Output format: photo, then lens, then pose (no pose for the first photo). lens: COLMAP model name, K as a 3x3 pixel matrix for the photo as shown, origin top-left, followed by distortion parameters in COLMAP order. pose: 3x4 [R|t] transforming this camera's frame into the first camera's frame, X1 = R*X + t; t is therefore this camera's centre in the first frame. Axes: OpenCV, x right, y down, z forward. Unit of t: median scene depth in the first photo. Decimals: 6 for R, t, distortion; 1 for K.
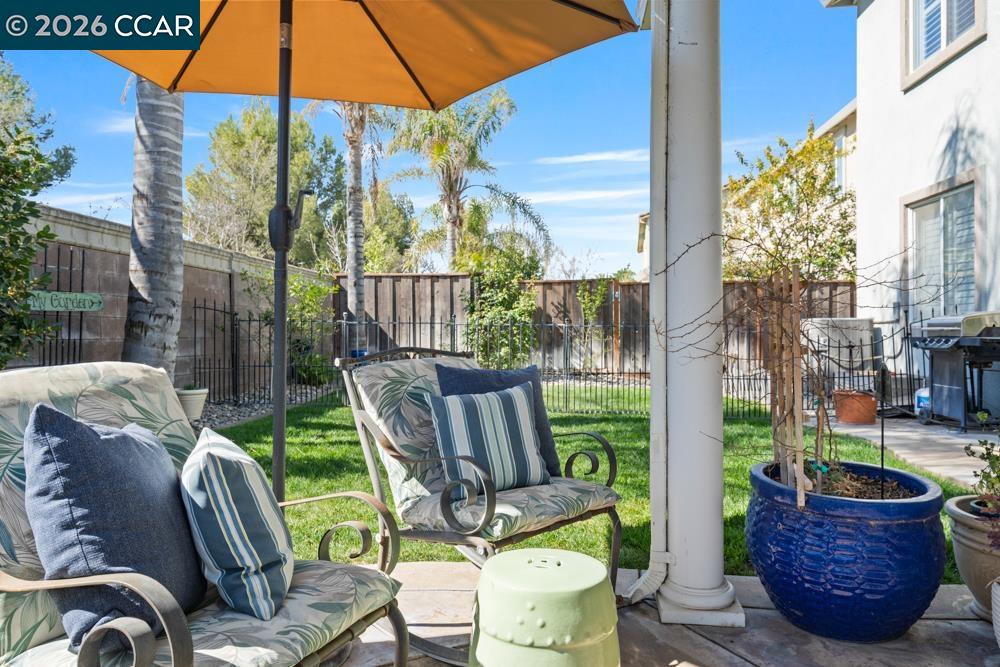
lens RADIAL K [[706.7, 0, 501.1], [0, 706.7, 335.8], [0, 0, 1]] dist [-0.001187, 0.004137]
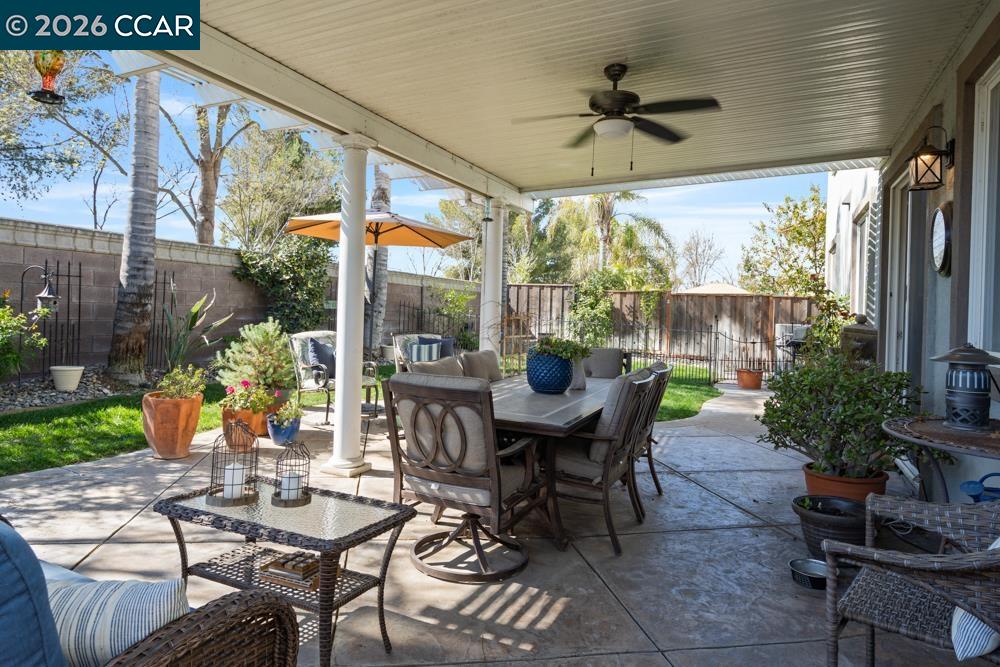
lens RADIAL K [[597.5, 0, 496.7], [0, 597.5, 323.6], [0, 0, 1]] dist [0.021896, -0.000827]
pose [[0.943213, 0.043274, -0.329358, 0.502116], [-0.040942, 0.999063, 0.014017, -0.031379], [0.329656, 0.000264, 0.944101, -0.658840]]
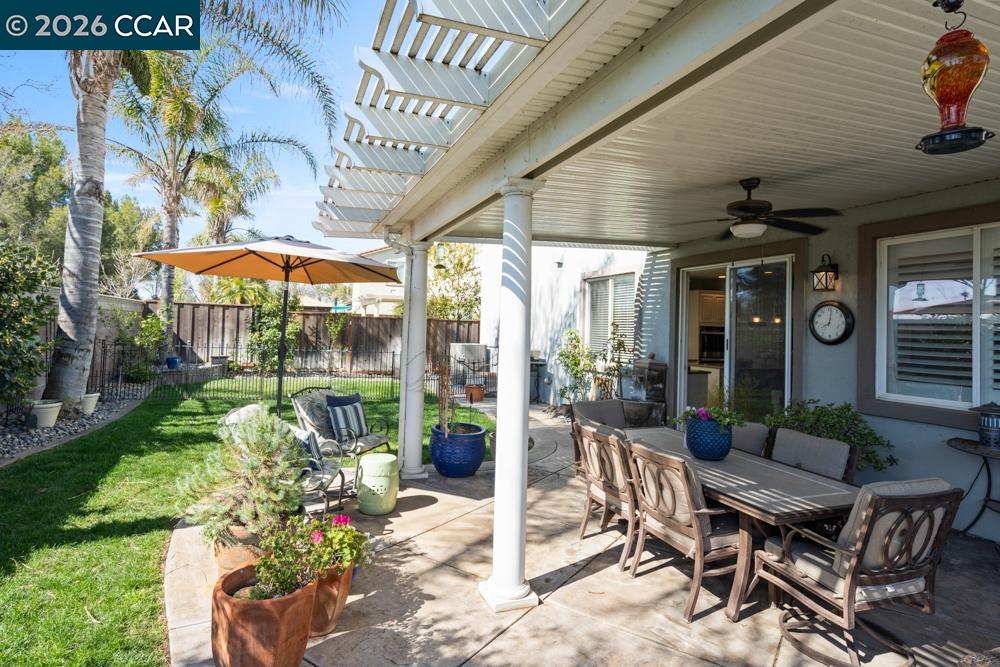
lens RADIAL K [[514.7, 0, 487.3], [0, 514.7, 318.5], [0, 0, 1]] dist [0.003957, -0.000088]
pose [[0.894065, 0.039299, 0.446209, -0.184127], [-0.029449, 0.999146, -0.028992, -0.091796], [-0.446968, 0.012780, 0.894459, -0.458940]]
